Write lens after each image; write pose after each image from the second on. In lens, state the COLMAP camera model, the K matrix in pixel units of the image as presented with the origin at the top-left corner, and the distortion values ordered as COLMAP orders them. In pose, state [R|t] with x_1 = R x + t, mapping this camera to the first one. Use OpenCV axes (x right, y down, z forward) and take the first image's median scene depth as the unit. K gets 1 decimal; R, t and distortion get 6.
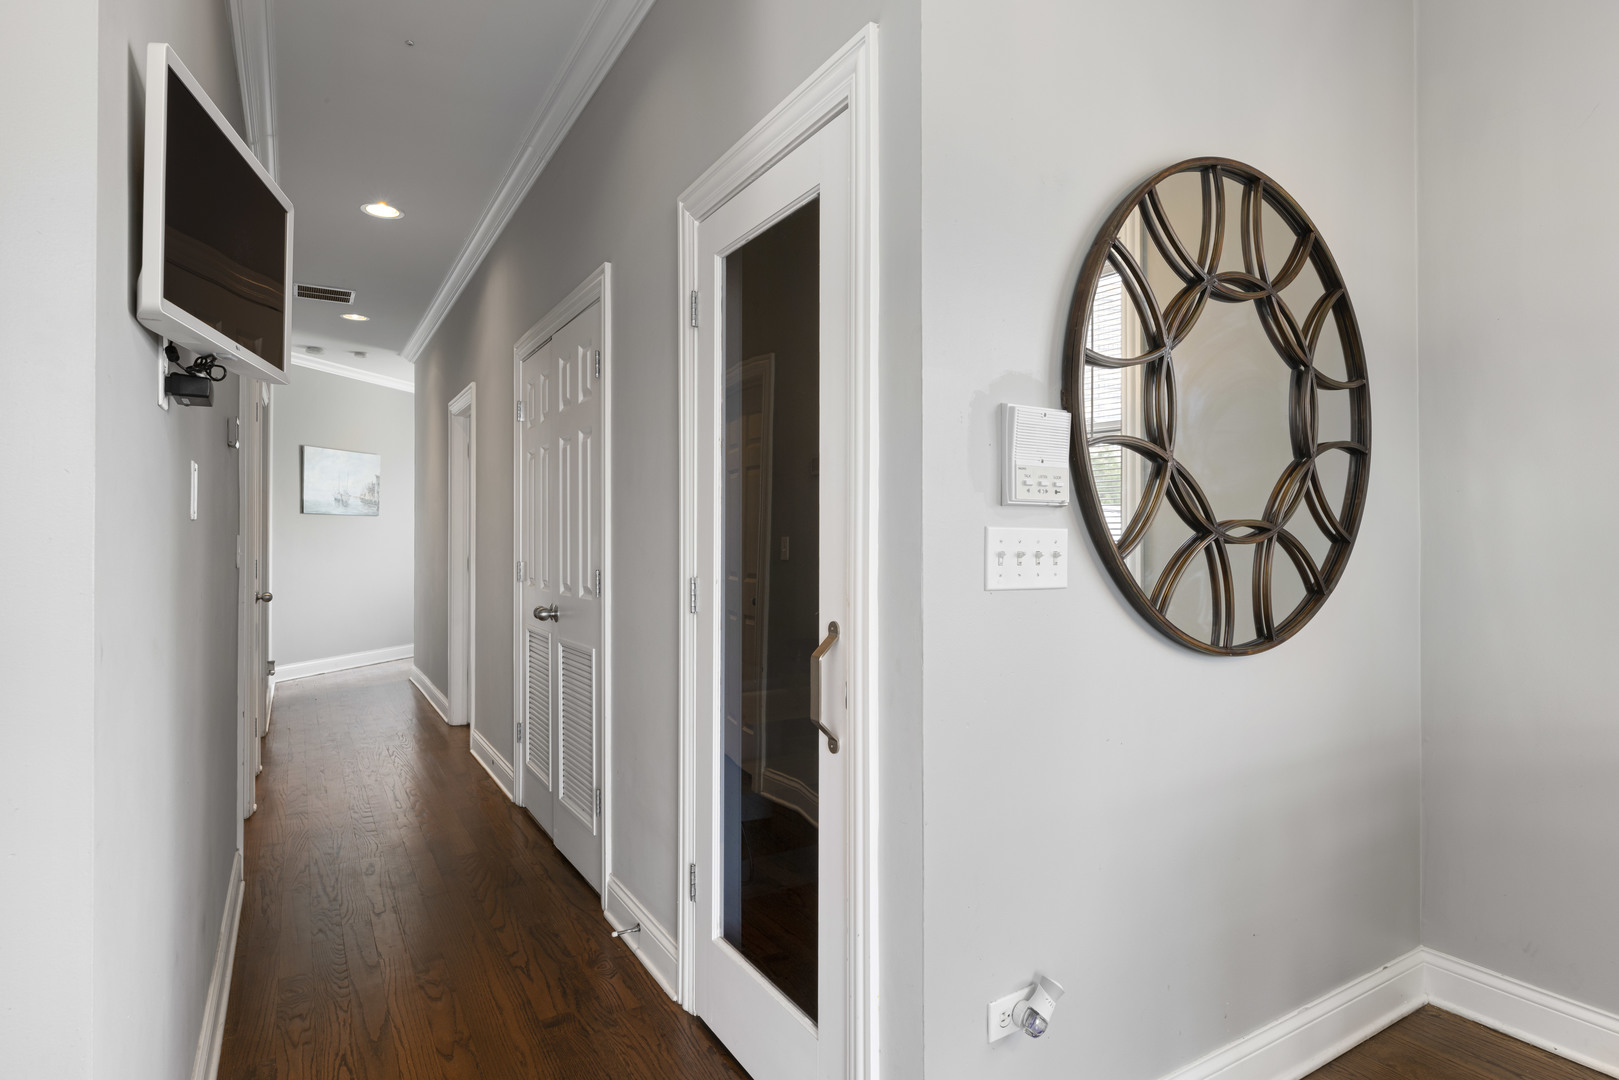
lens RADIAL K [[849.6, 0, 819.9], [0, 849.6, 534.2], [0, 0, 1]] dist [0.003029, 0.000157]
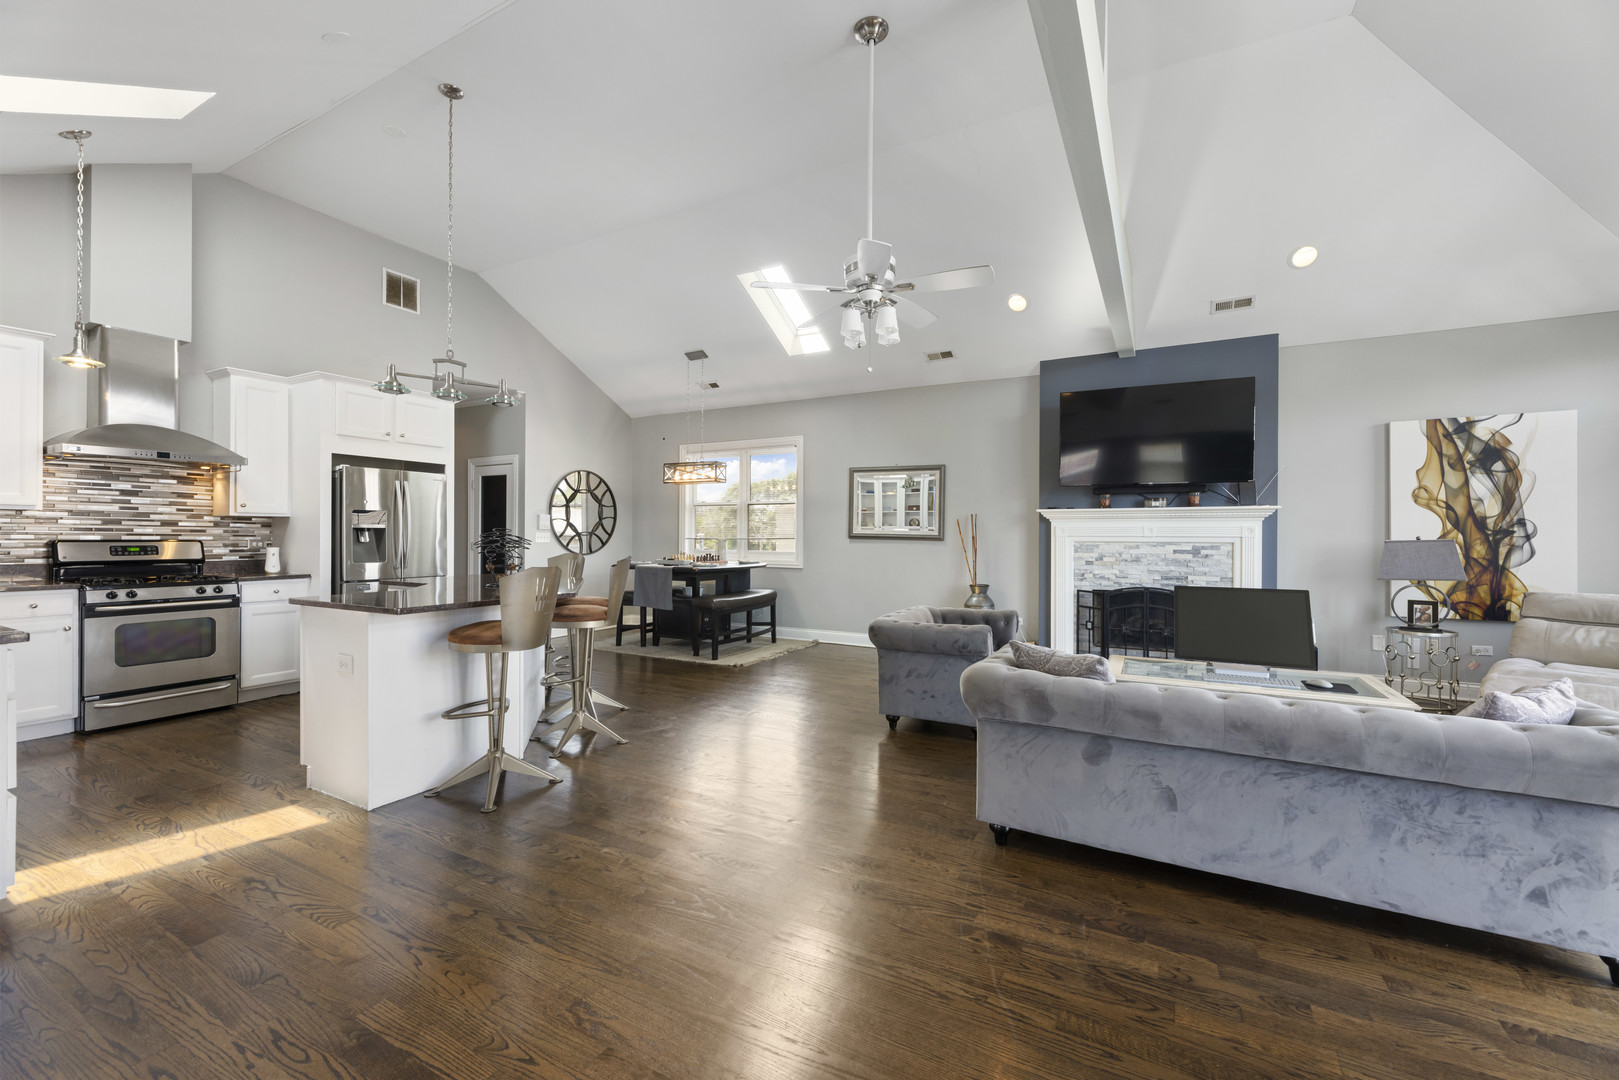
lens RADIAL K [[650.7, 0, 809.9], [0, 650.7, 534.7], [0, 0, 1]] dist [-0.002830, 0.000928]
pose [[0.870406, 0.006534, 0.492292, -0.344151], [-0.010061, 0.999939, 0.004517, -0.031250], [-0.492232, -0.008885, 0.870419, -3.551871]]
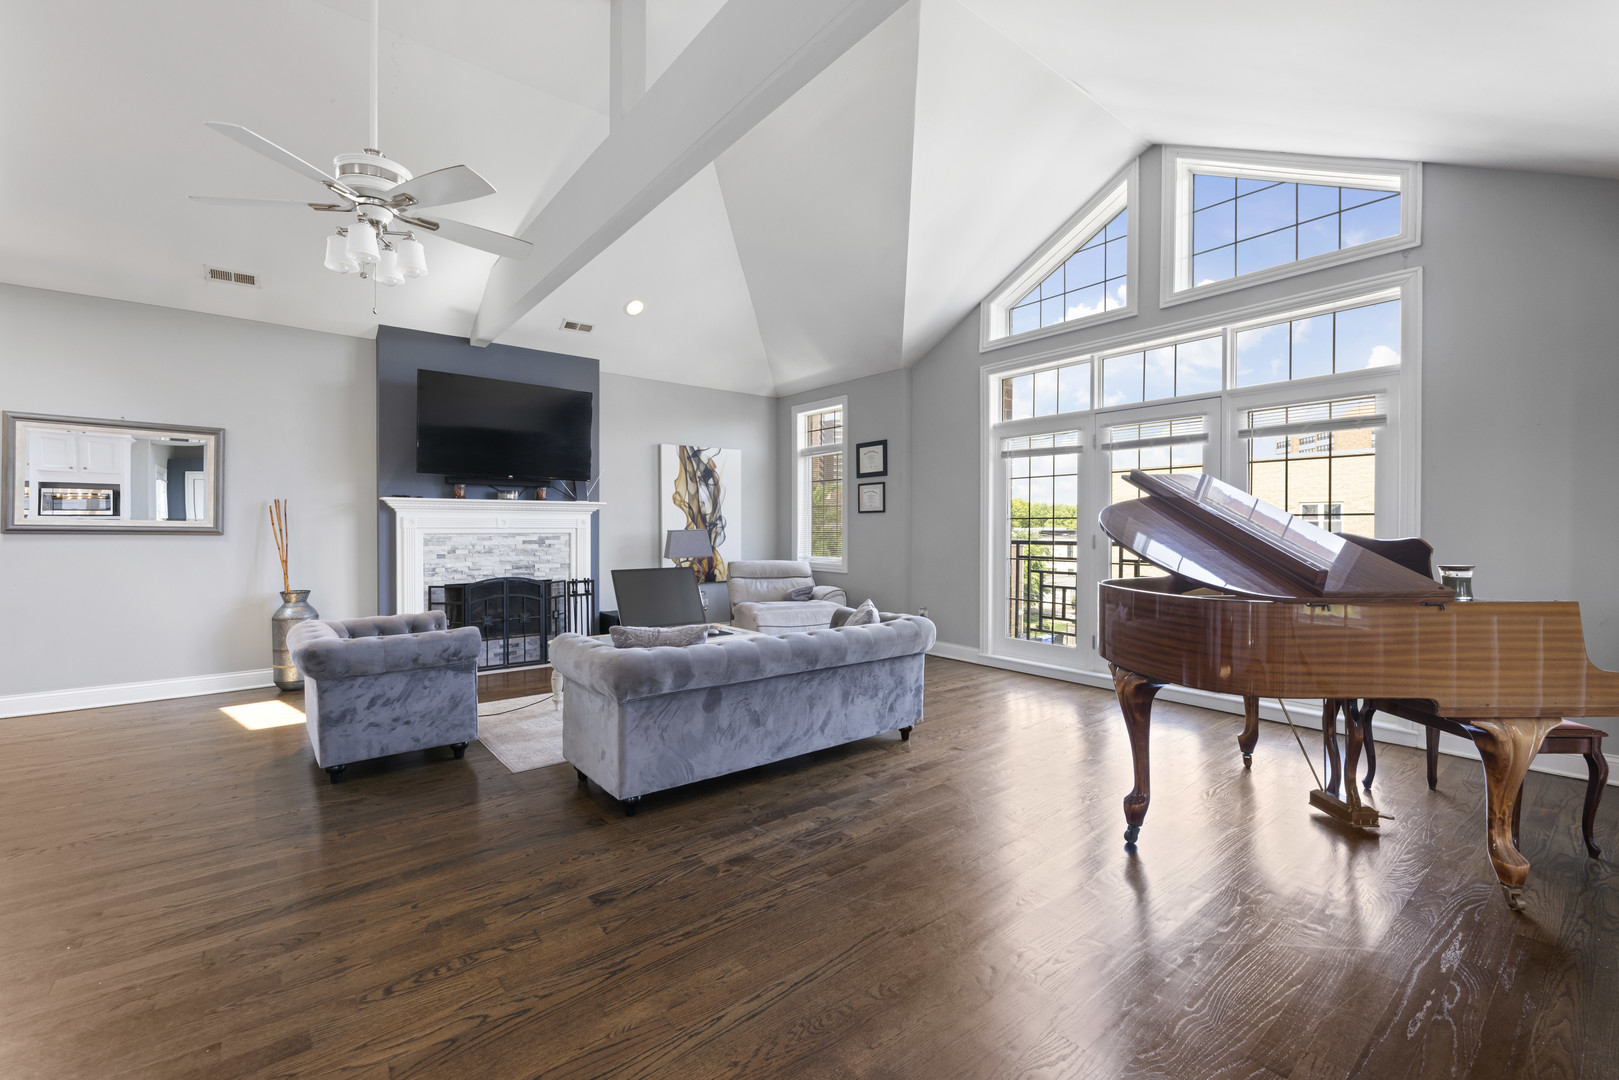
lens RADIAL K [[684.1, 0, 809.3], [0, 684.1, 534.5], [0, 0, 1]] dist [-0.000141, 0.000176]
pose [[-0.118317, -0.006352, 0.992956, -0.901560], [-0.006829, 0.999961, 0.005583, -0.022124], [-0.992952, -0.006120, -0.118356, -2.762966]]
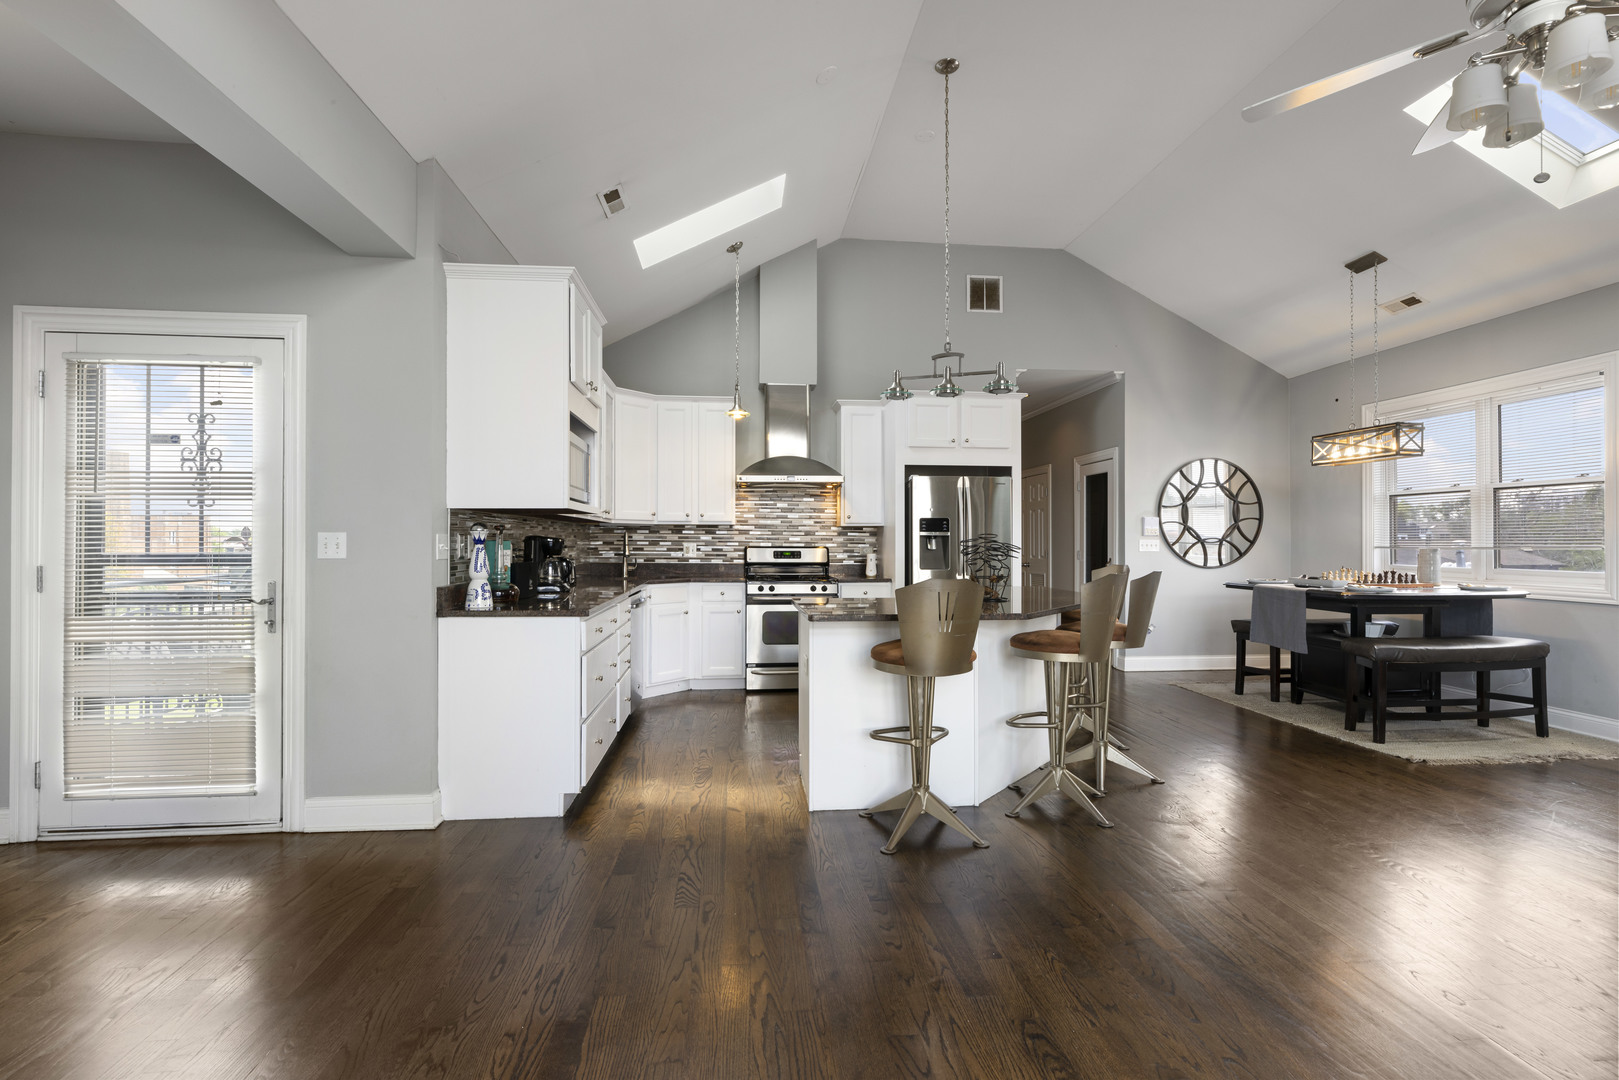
lens RADIAL K [[729.3, 0, 809.2], [0, 729.3, 535.6], [0, 0, 1]] dist [-0.000261, -0.002070]
pose [[0.897306, -0.000129, -0.441410, 0.290129], [-0.000390, 0.999999, -0.001084, -0.023923], [0.441409, 0.001145, 0.897305, -3.285565]]
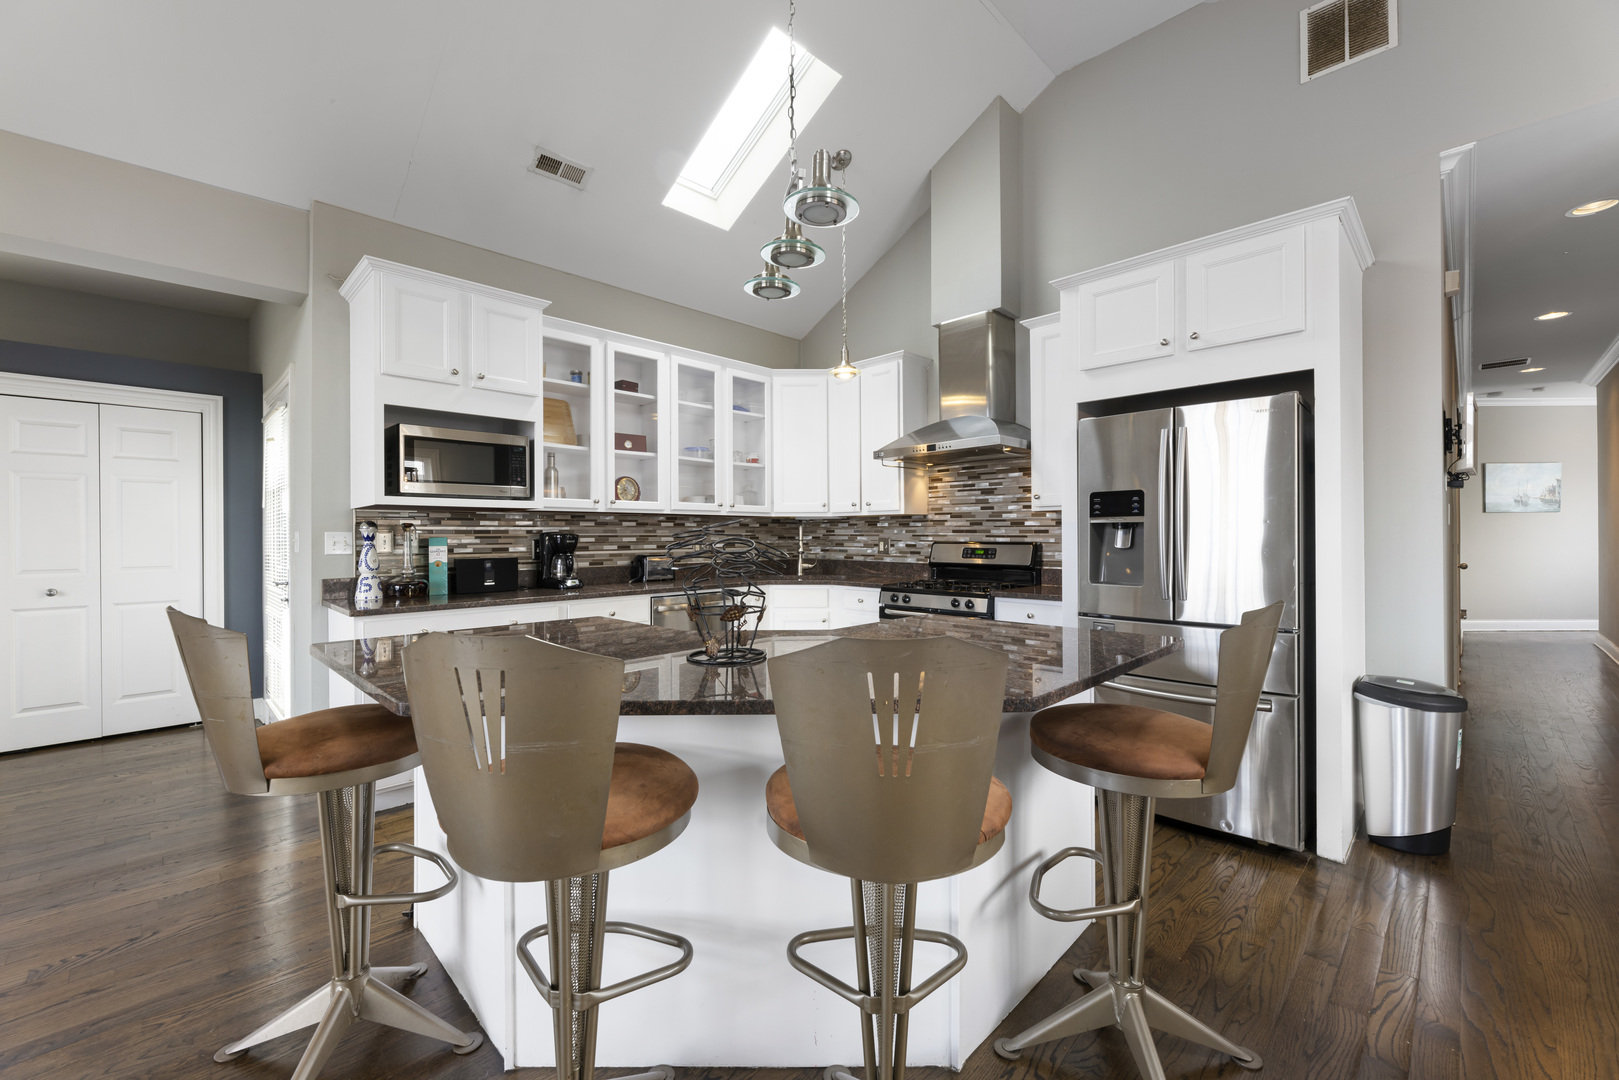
lens RADIAL K [[650.7, 0, 810.6], [0, 650.7, 533.7], [0, 0, 1]] dist [-0.002830, 0.000928]
pose [[0.225467, -0.001454, -0.974250, 0.721493], [0.011148, 0.999937, 0.001088, -0.013078], [0.974187, -0.011106, 0.225469, -1.278707]]
